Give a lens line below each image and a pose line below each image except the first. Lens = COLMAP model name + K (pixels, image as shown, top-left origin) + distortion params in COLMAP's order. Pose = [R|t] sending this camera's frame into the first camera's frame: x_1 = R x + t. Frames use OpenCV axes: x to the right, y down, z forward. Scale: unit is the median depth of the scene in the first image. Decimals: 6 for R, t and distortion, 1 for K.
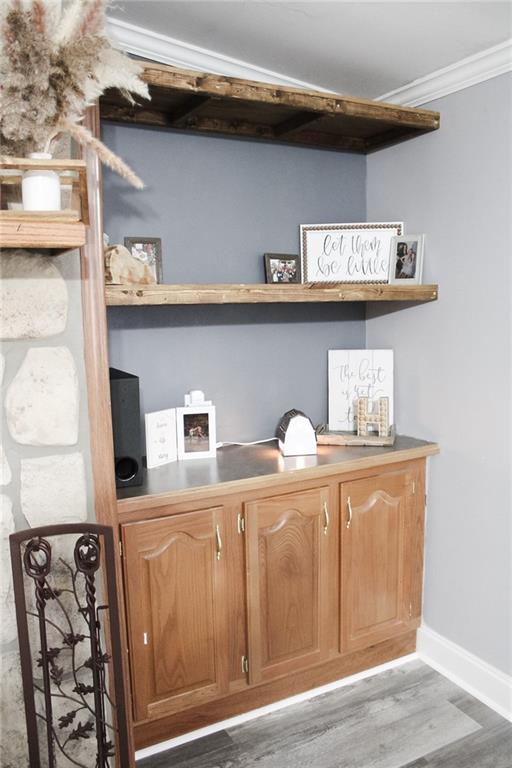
lens RADIAL K [[627.4, 0, 250.0], [0, 627.4, 388.4], [0, 0, 1]] dist [-0.157199, 0.138710]
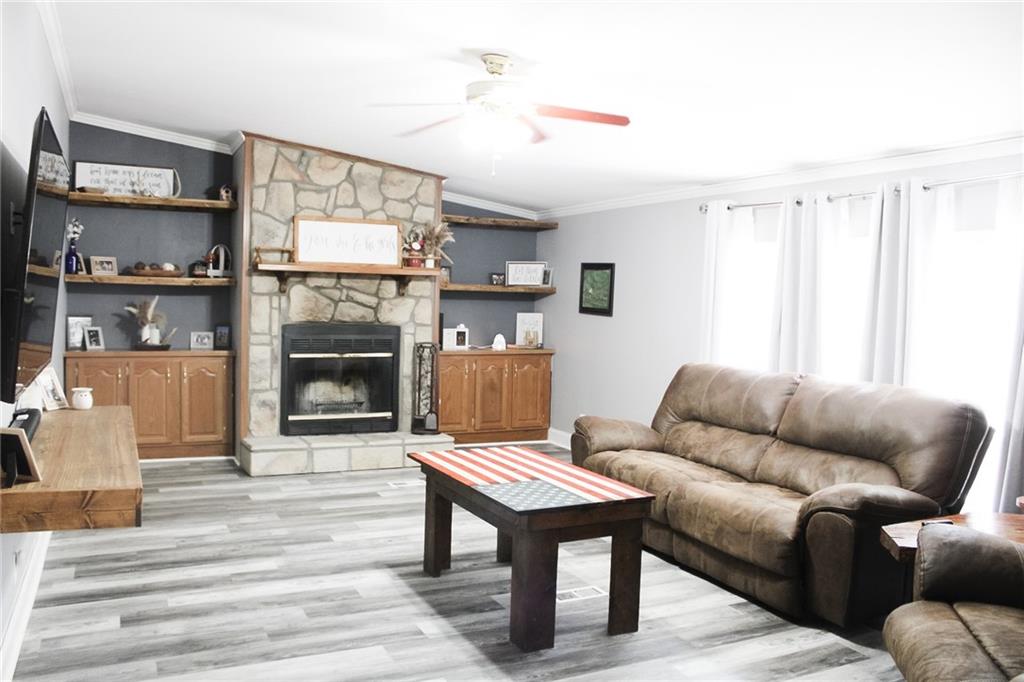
lens RADIAL K [[836.6, 0, 513.2], [0, 836.6, 339.3], [0, 0, 1]] dist [-0.157199, 0.138710]
pose [[0.998697, 0.042135, -0.028800, 0.230168], [-0.044574, 0.994937, -0.090070, 0.369328], [0.024859, 0.091236, 0.995519, -2.449906]]
